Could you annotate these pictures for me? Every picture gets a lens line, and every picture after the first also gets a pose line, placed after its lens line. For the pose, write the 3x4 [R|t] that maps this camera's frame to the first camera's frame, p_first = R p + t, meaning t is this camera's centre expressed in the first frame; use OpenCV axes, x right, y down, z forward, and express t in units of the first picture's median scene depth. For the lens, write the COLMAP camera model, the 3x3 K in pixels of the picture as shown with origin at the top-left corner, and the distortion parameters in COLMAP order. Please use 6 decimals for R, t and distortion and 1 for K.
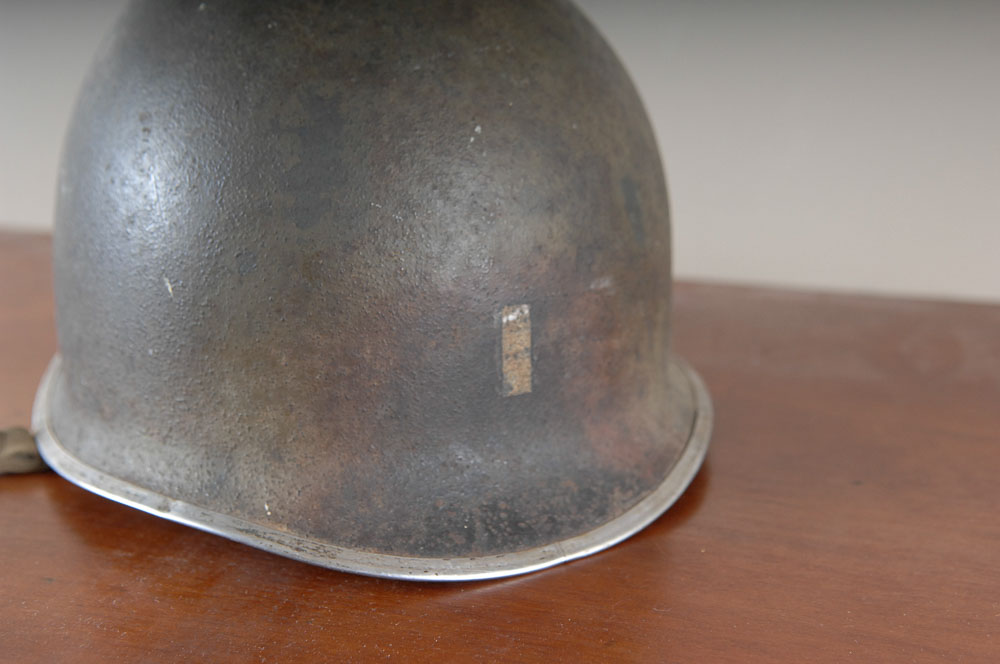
lens RADIAL K [[1289.9, 0, 499.6], [0, 1289.9, 339.3], [0, 0, 1]] dist [0.047570, 0.000000]
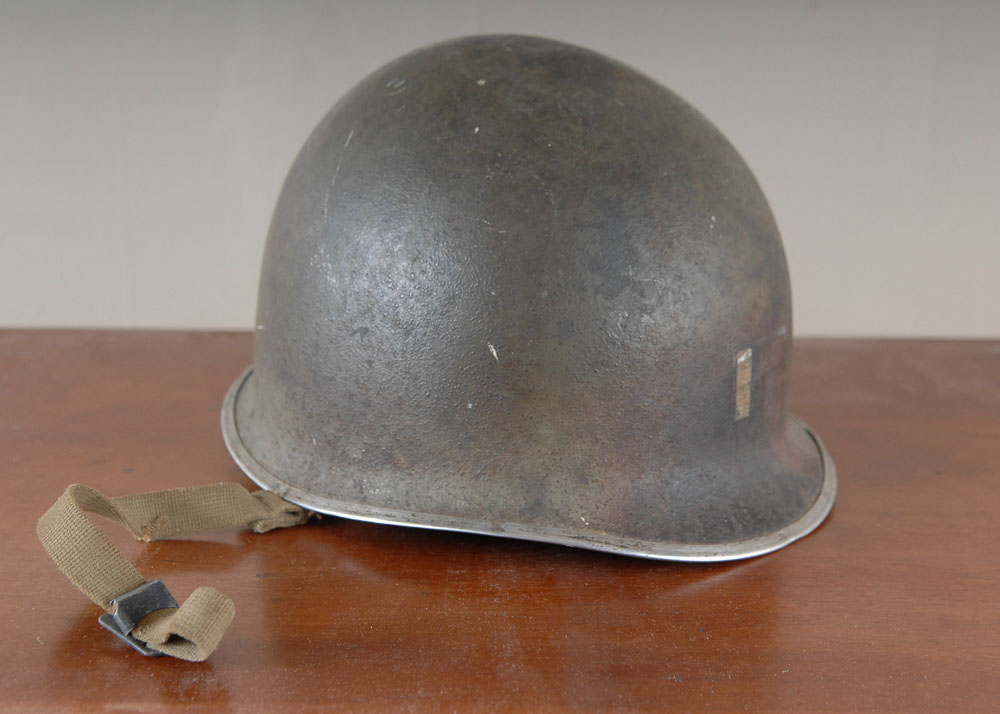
lens RADIAL K [[1505.7, 0, 499.4], [0, 1505.7, 351.8], [0, 0, 1]] dist [0.053727, 0.000000]
pose [[0.958876, -0.062228, 0.276919, -0.657083], [0.075914, 0.996353, -0.038967, 0.016936], [-0.273484, 0.058387, 0.960103, -0.411686]]
